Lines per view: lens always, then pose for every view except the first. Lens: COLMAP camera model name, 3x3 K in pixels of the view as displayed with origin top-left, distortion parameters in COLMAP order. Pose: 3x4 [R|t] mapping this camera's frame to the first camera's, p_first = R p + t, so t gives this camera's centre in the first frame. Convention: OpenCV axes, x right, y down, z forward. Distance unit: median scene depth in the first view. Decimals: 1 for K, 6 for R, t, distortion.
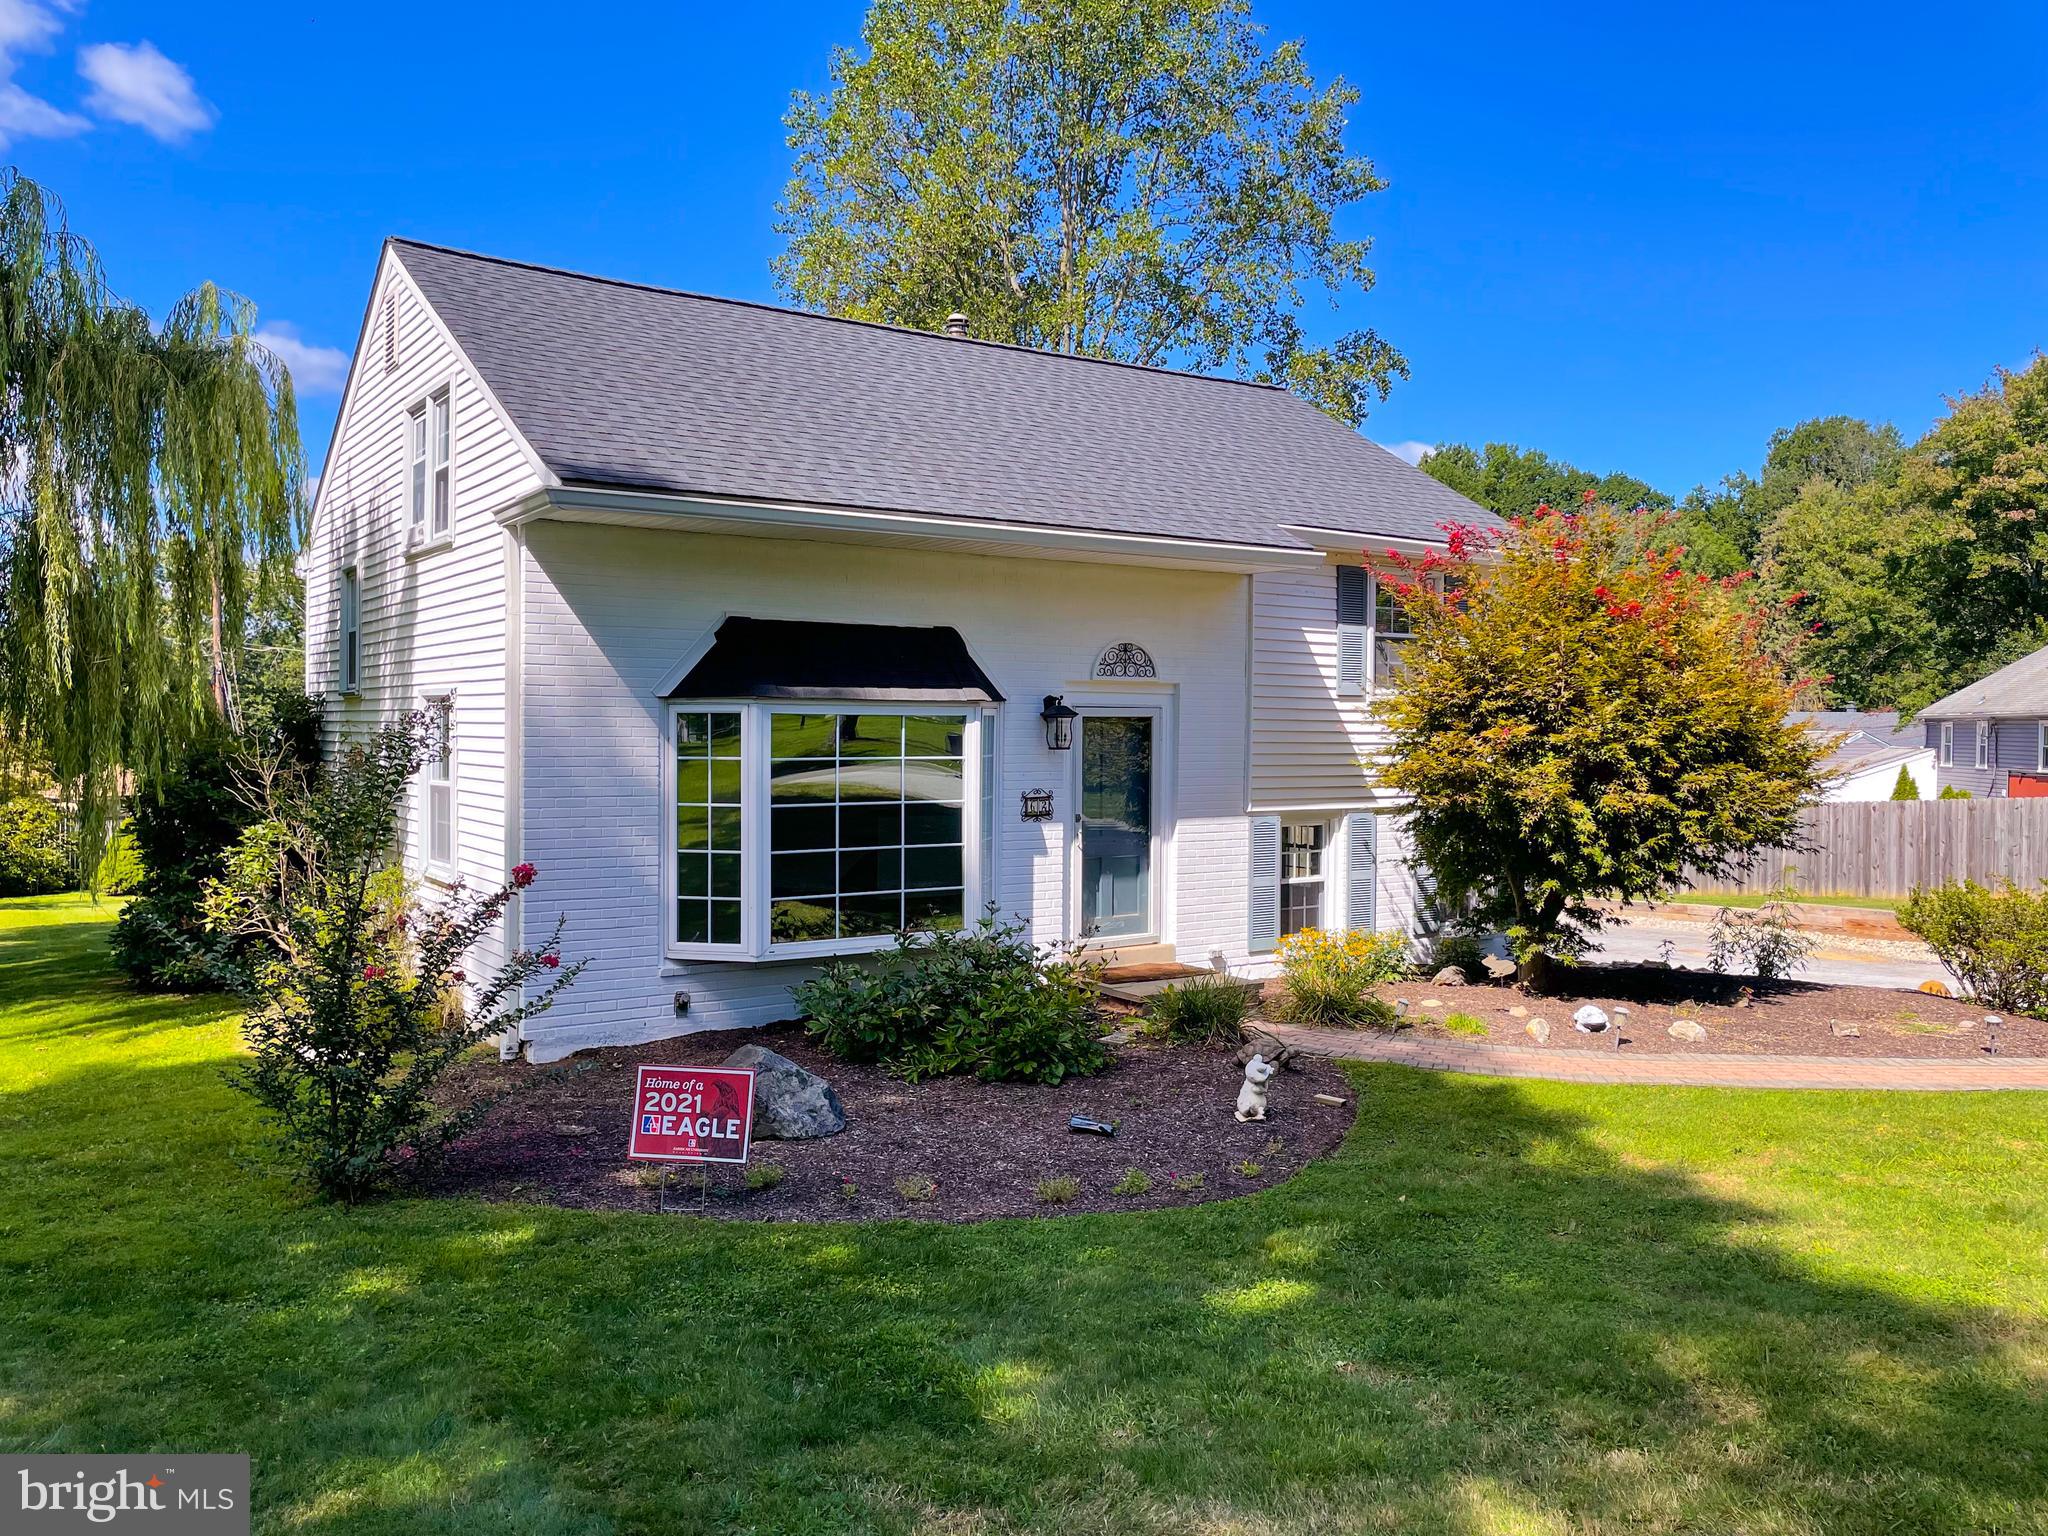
lens RADIAL K [[1578.5, 0, 1052.0], [0, 1578.5, 761.6], [0, 0, 1]] dist [-0.040790, 0.056113]
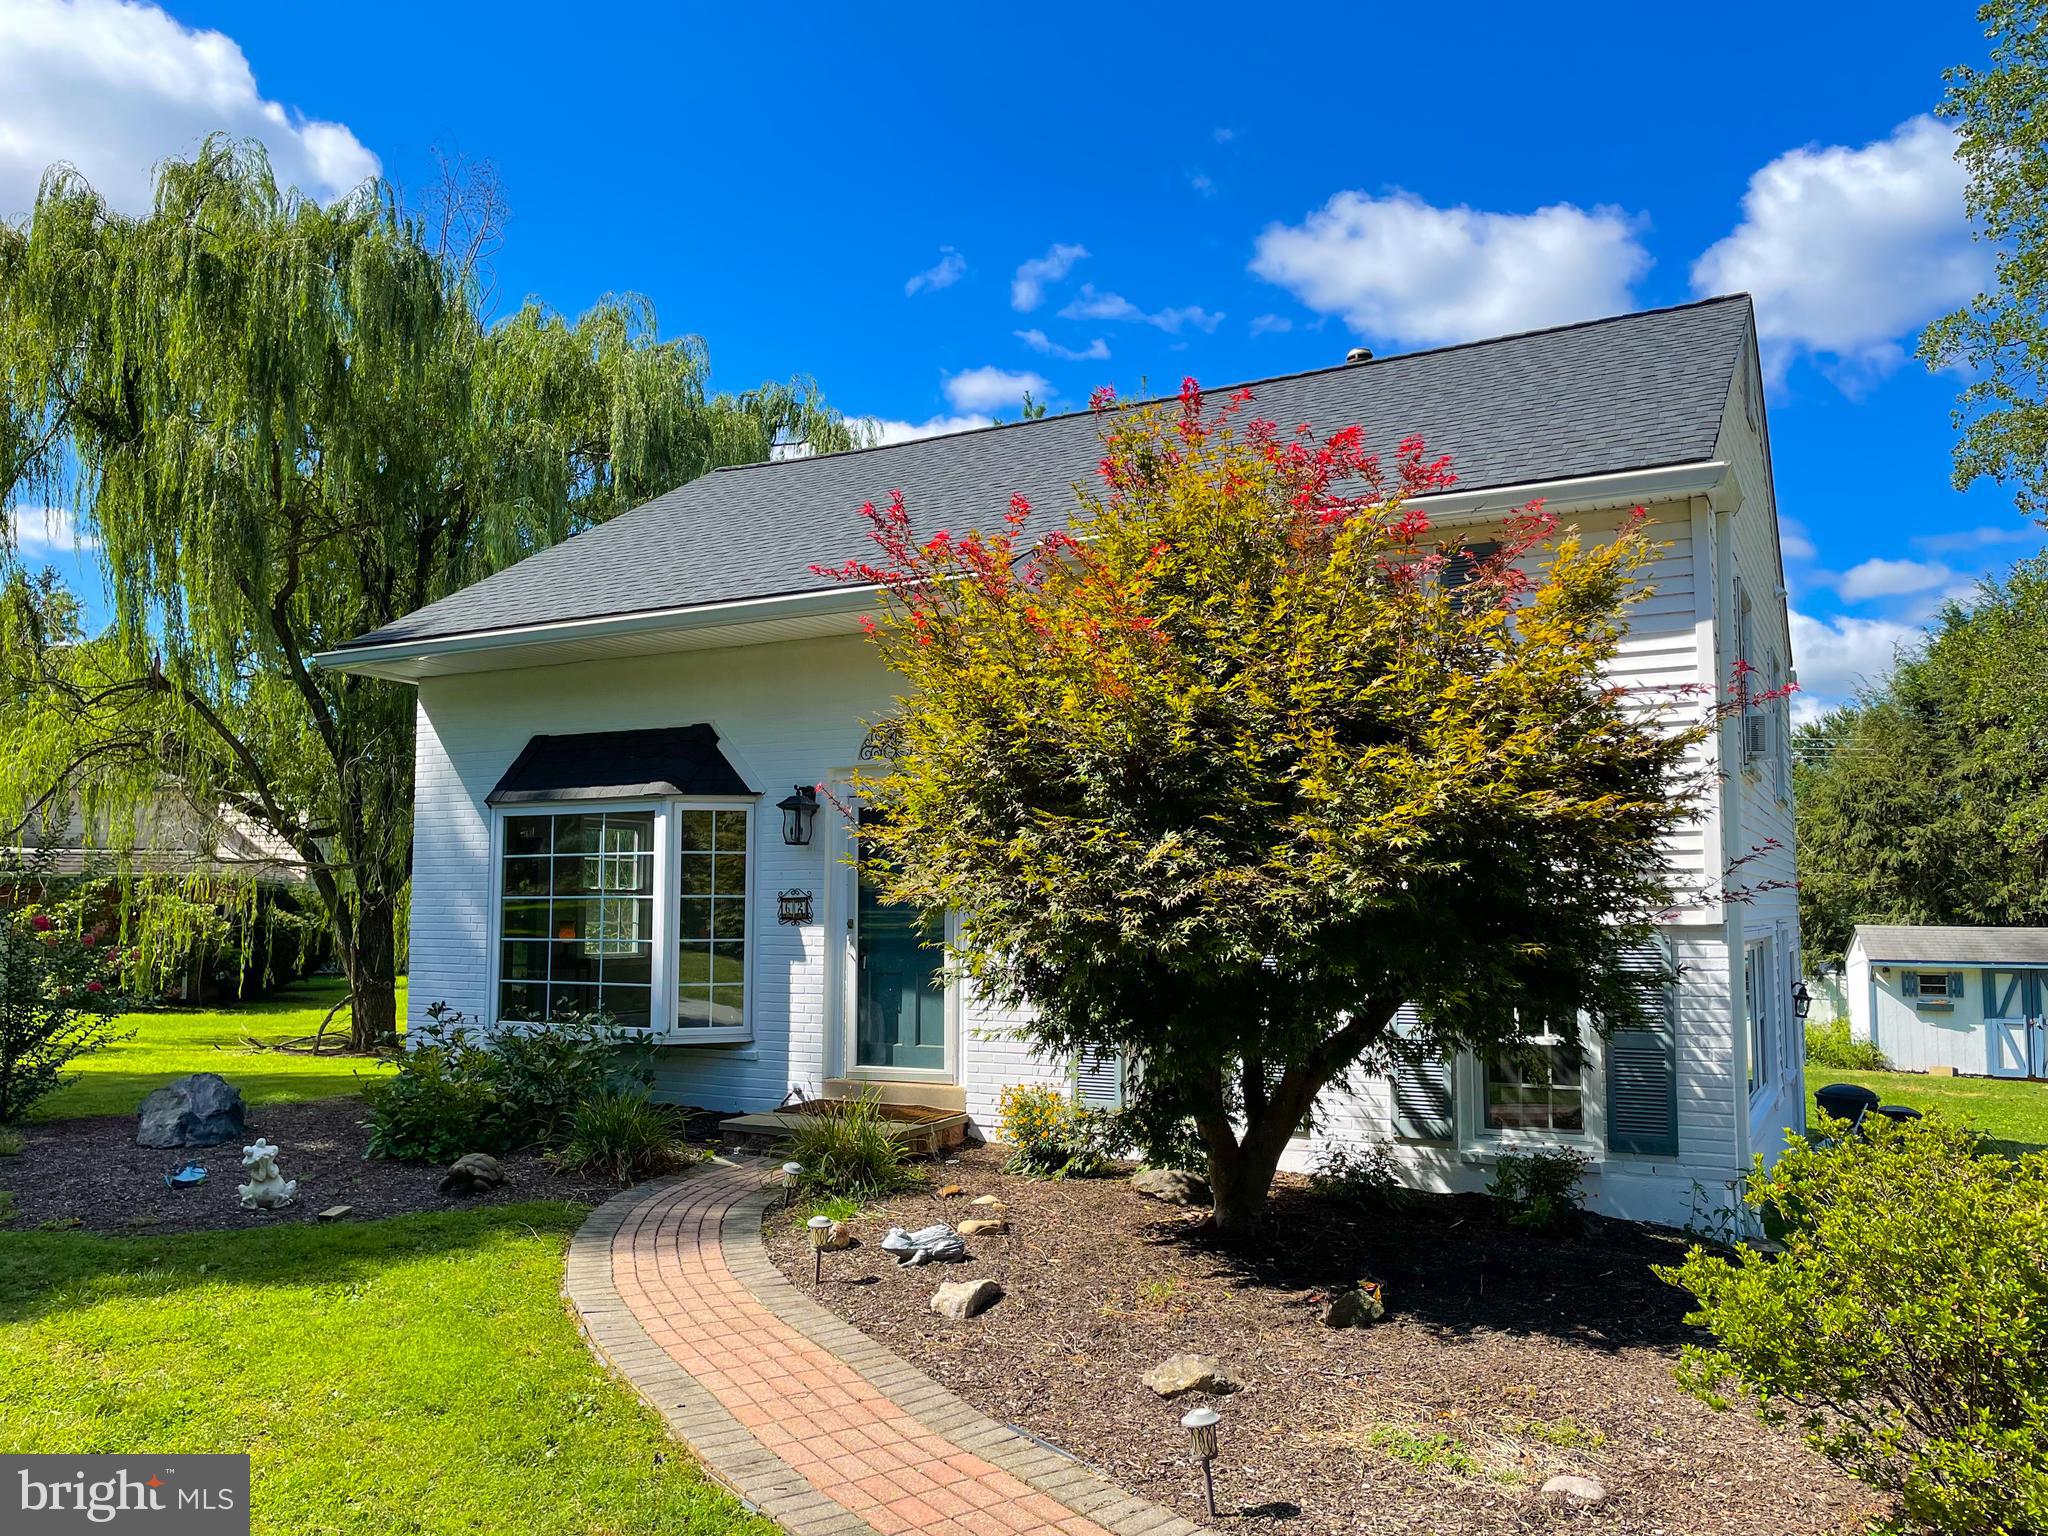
lens RADIAL K [[1578.5, 0, 1052.0], [0, 1578.5, 761.6], [0, 0, 1]] dist [-0.040790, 0.056113]
pose [[0.458528, -0.087489, -0.884363, 0.911966], [-0.014435, 0.994278, -0.105847, 0.040384], [0.888562, 0.061300, 0.454642, 0.750266]]
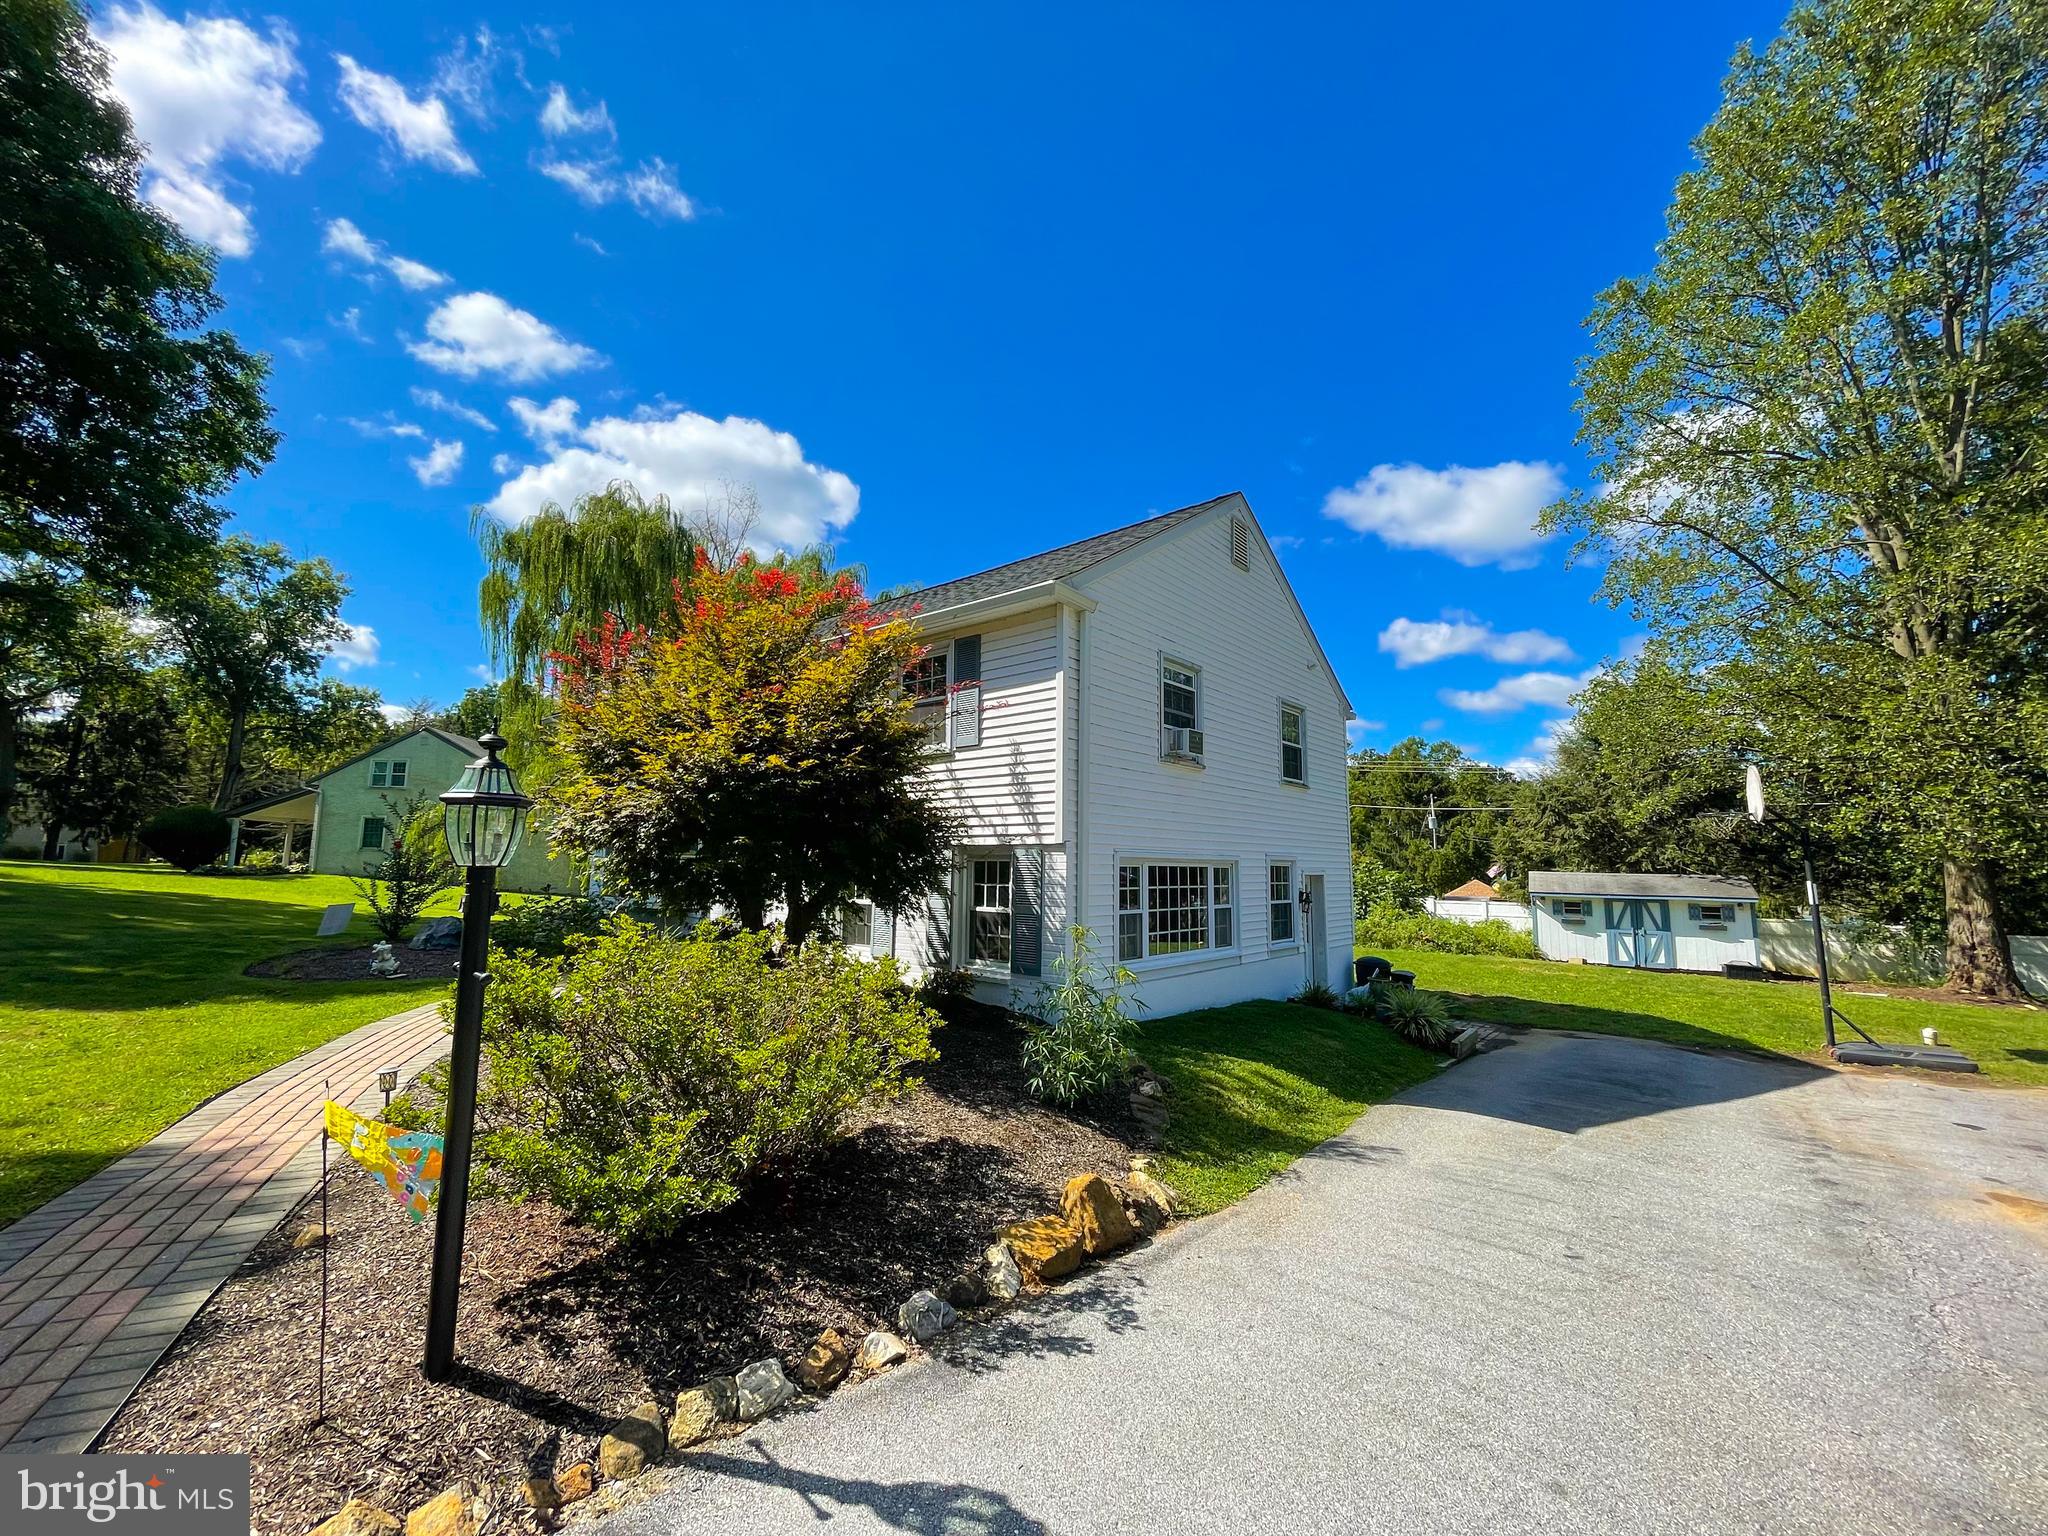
lens RADIAL K [[832.2, 0, 1024.0], [0, 832.2, 768.0], [0, 0, 1]] dist [-0.002361, -0.000229]
pose [[0.262583, -0.112872, -0.958285, 1.042253], [-0.029490, 0.991732, -0.124892, 0.058278], [0.964459, 0.061054, 0.257083, 1.146084]]
